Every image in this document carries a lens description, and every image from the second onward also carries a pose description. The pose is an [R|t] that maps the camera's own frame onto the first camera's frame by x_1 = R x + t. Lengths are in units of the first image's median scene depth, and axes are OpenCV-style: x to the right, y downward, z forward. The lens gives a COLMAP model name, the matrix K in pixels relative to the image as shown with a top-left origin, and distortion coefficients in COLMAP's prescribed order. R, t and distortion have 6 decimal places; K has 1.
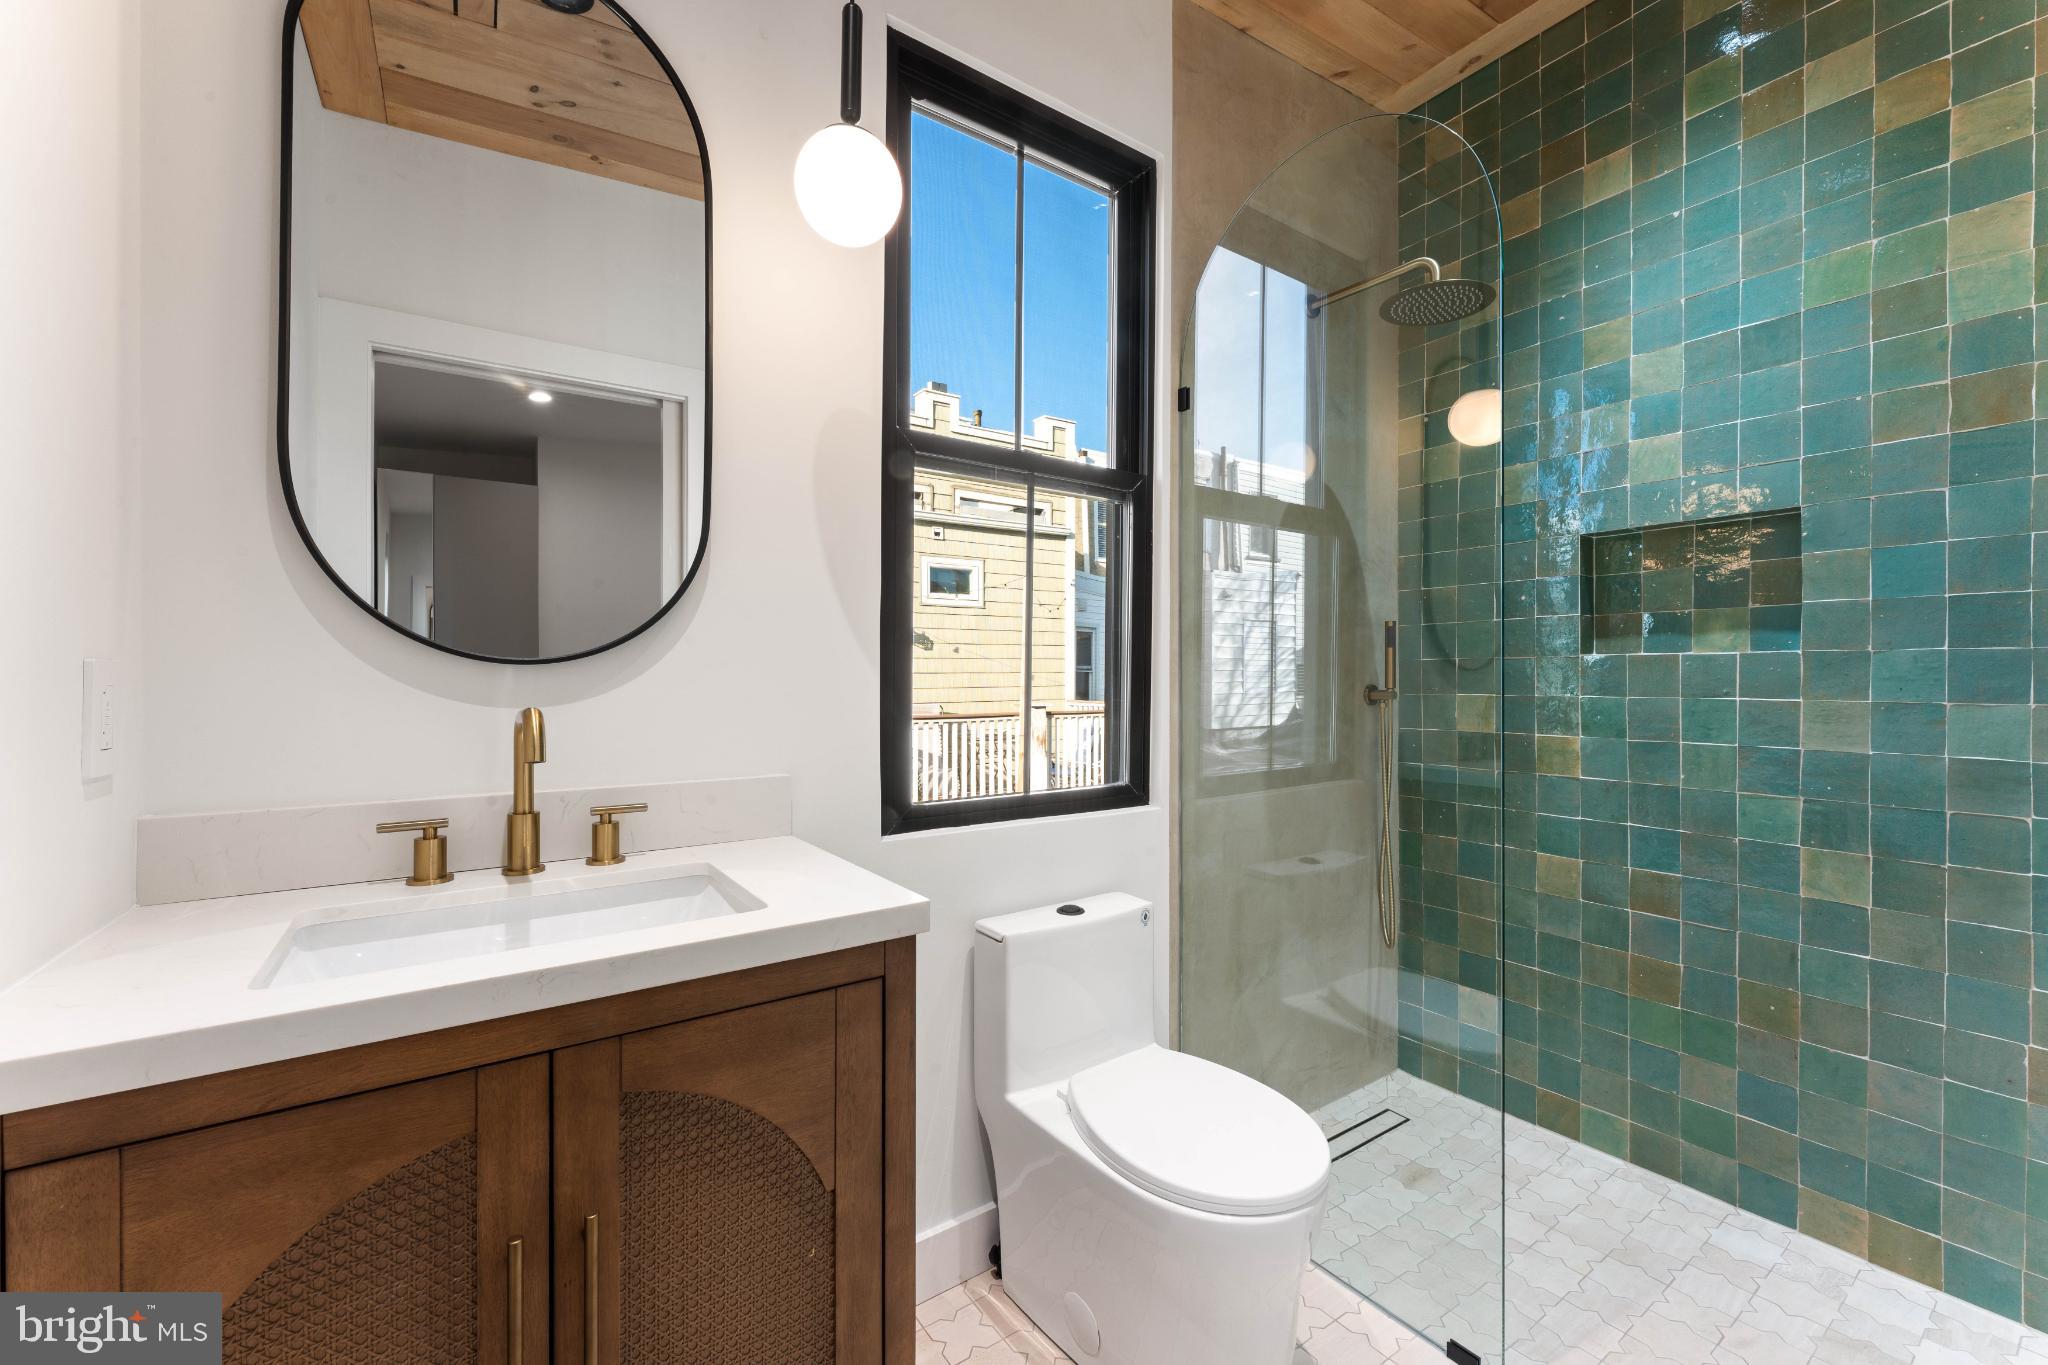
lens RADIAL K [[821.1, 0, 1017.9], [0, 821.1, 677.3], [0, 0, 1]] dist [0.000112, 0.000043]
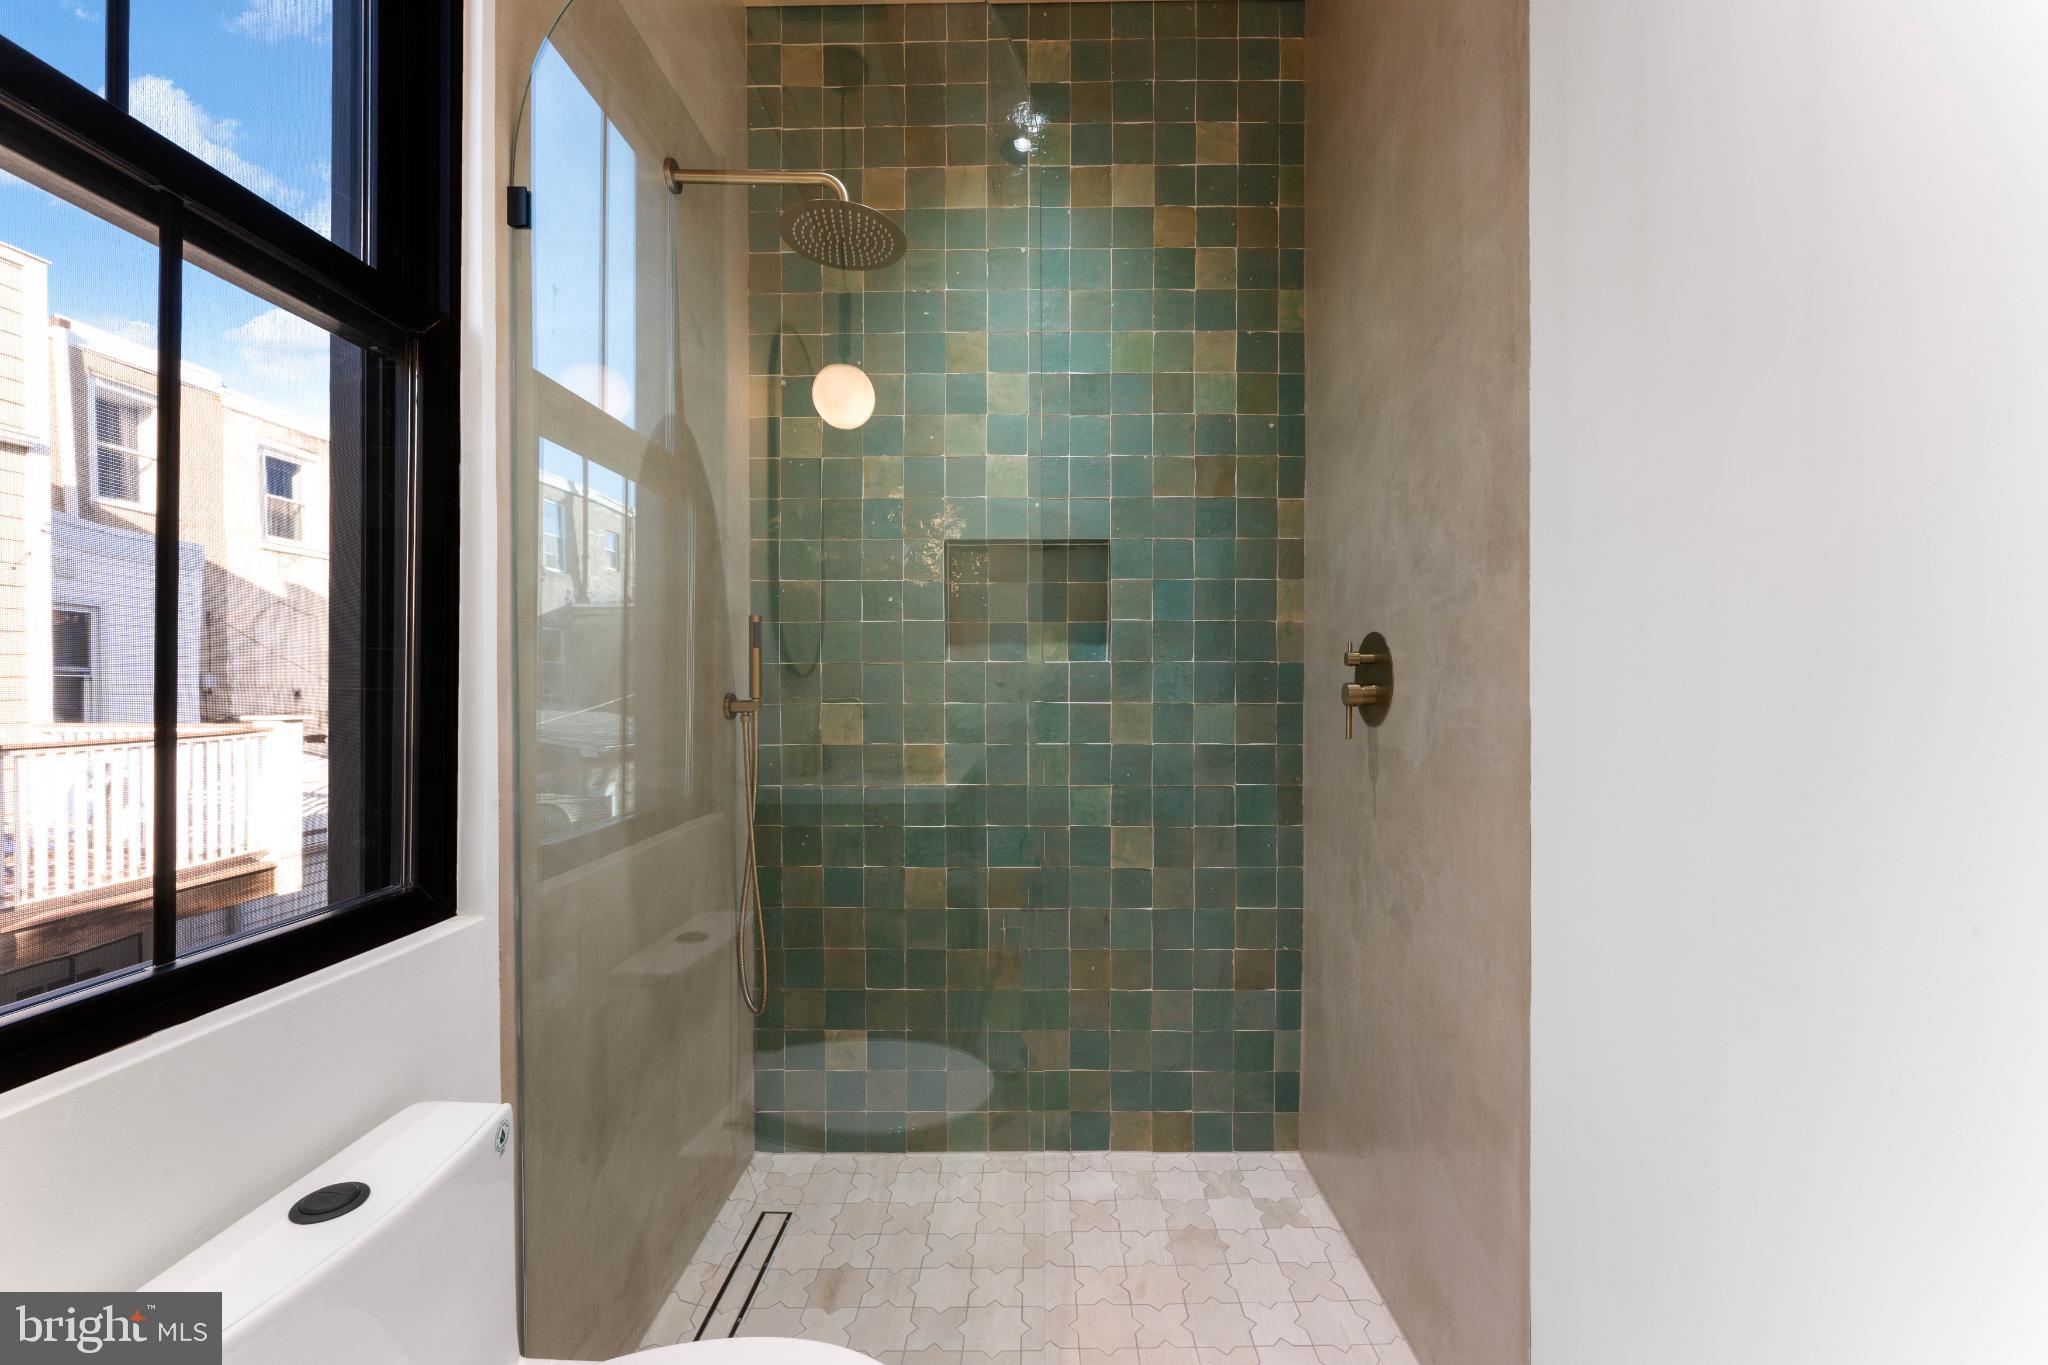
lens RADIAL K [[821.1, 0, 1034.7], [0, 821.1, 692.5], [0, 0, 1]] dist [0.000112, 0.000043]
pose [[0.573021, -0.009425, 0.819487, -0.068066], [0.002097, 0.999947, 0.010034, 0.000681], [-0.819538, -0.004031, 0.573010, 0.358842]]
